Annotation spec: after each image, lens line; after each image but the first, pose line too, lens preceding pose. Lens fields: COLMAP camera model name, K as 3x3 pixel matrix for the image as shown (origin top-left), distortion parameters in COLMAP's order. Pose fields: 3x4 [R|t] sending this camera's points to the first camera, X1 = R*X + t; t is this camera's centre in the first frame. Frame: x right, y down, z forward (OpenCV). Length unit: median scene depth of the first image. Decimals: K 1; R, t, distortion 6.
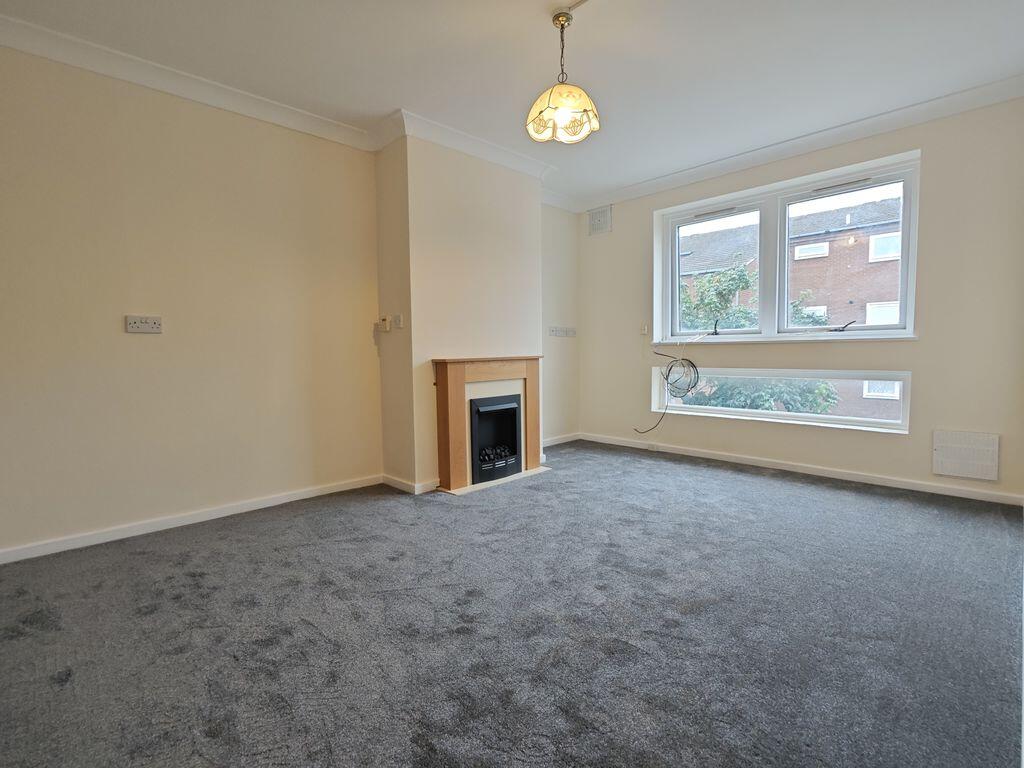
lens RADIAL K [[501.5, 0, 512.0], [0, 501.5, 384.0], [0, 0, 1]] dist [0.001583, 0.000343]
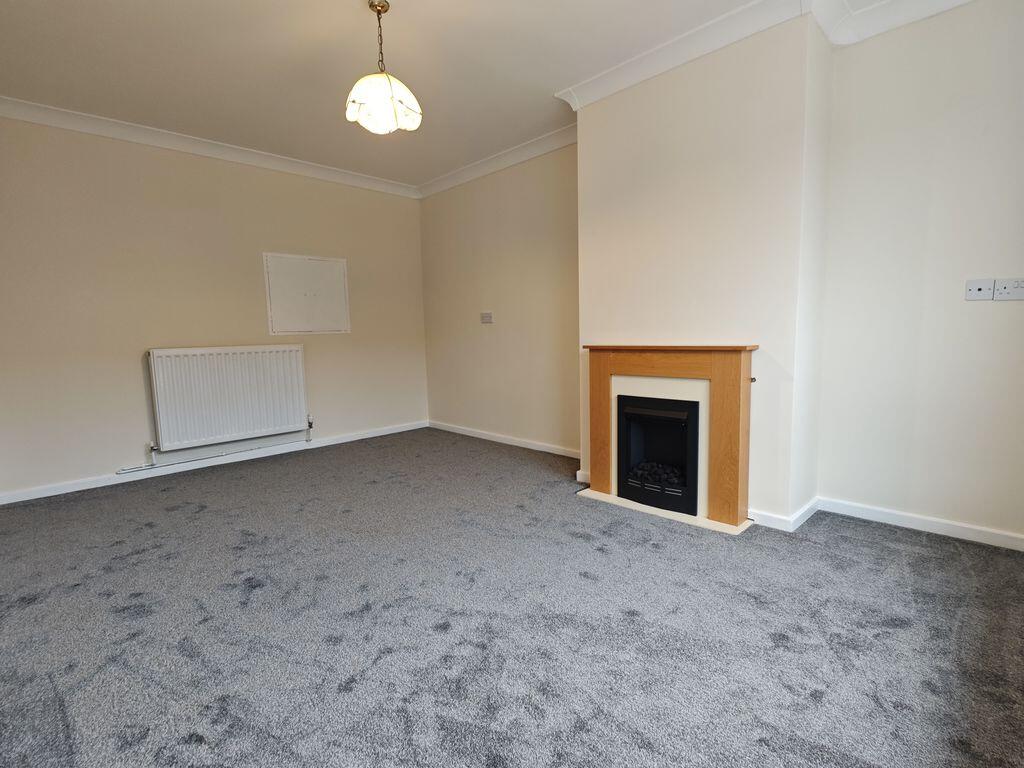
lens RADIAL K [[501.5, 0, 512.0], [0, 501.5, 384.0], [0, 0, 1]] dist [0.001583, 0.000343]
pose [[0.004972, 0.119716, -0.992796, 0.734367], [-0.055250, 0.991324, 0.119262, -0.077025], [0.998460, 0.054259, 0.011543, 0.802208]]
